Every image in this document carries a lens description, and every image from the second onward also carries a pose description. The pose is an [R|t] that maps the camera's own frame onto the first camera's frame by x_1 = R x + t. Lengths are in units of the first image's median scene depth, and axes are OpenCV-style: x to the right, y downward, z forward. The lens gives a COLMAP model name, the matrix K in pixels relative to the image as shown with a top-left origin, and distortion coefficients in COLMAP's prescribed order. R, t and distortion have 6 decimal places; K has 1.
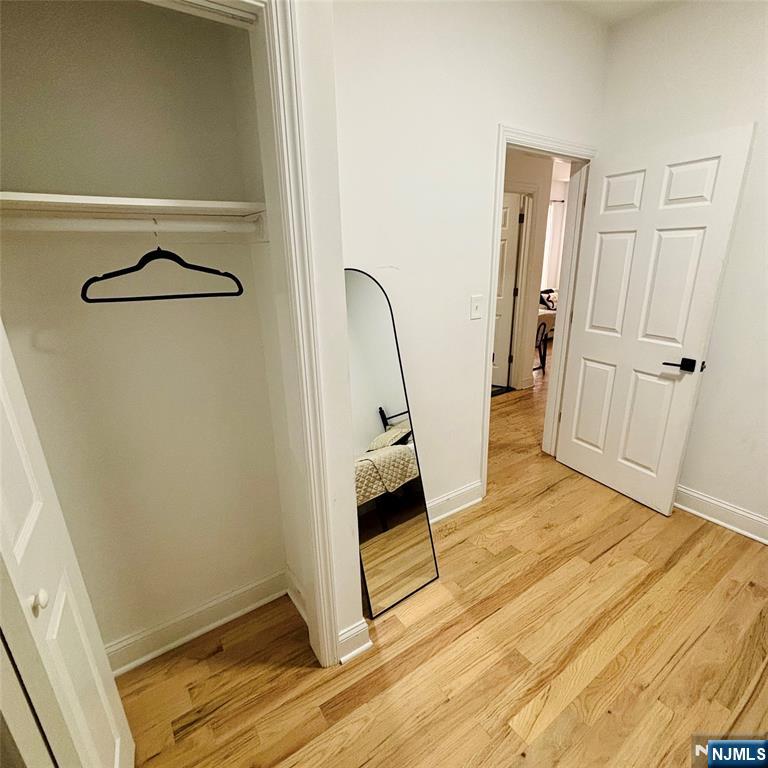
lens RADIAL K [[417.4, 0, 386.0], [0, 417.4, 386.4], [0, 0, 1]] dist [-0.004277, 0.005568]
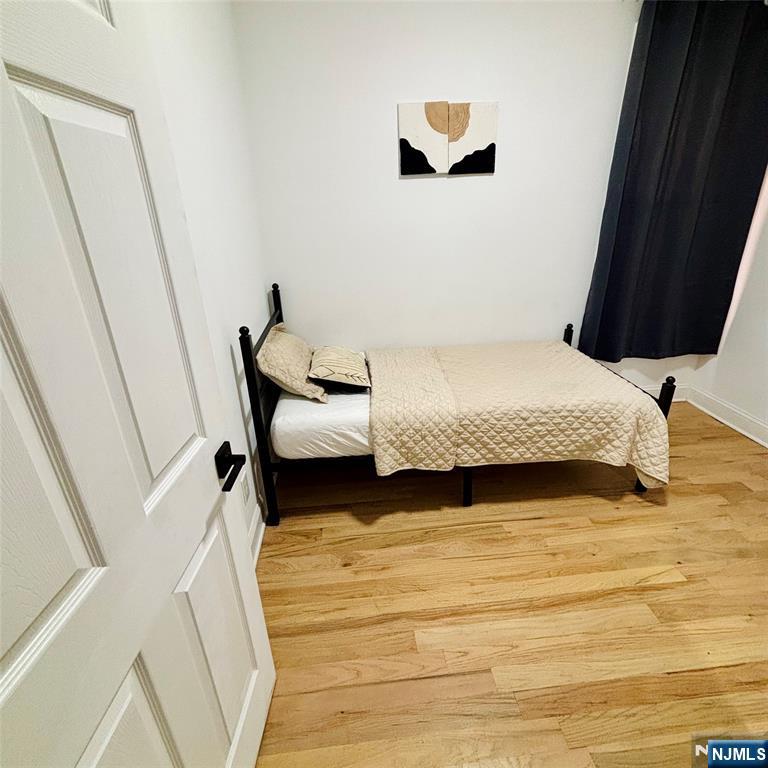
lens RADIAL K [[417.4, 0, 383.9], [0, 417.4, 384.7], [0, 0, 1]] dist [-0.004277, 0.005568]
pose [[-0.876167, -0.160641, 0.454450, 0.446899], [0.178324, 0.767903, 0.615245, -0.412169], [-0.447807, 0.620097, -0.644165, 1.342547]]
